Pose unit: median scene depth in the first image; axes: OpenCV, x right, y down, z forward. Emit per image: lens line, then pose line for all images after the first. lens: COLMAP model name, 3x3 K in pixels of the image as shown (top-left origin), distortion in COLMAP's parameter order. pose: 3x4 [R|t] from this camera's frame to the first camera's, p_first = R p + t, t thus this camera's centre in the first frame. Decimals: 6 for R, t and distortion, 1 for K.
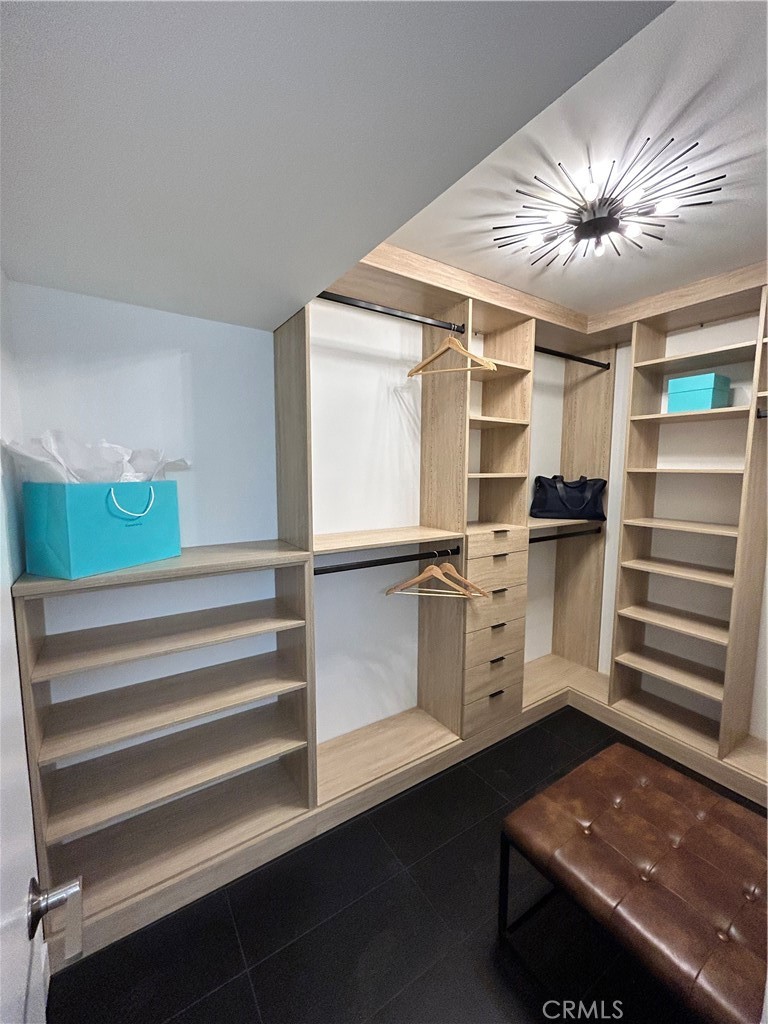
lens RADIAL K [[416.1, 0, 381.2], [0, 416.1, 511.7], [0, 0, 1]] dist [-0.004002, 0.000702]
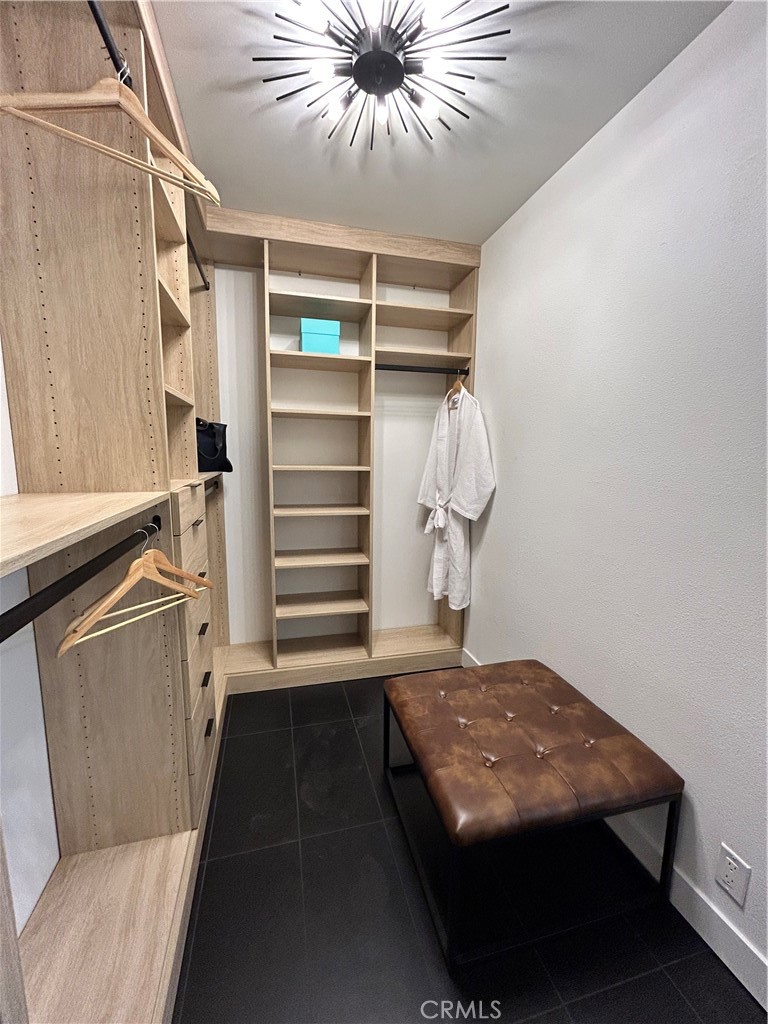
lens RADIAL K [[416.1, 0, 381.2], [0, 416.1, 511.7], [0, 0, 1]] dist [-0.004002, 0.000702]
pose [[0.310908, -0.137089, 0.940501, -0.240559], [0.089319, 0.989378, 0.114687, 0.041097], [-0.946234, 0.048348, 0.319850, 0.545730]]
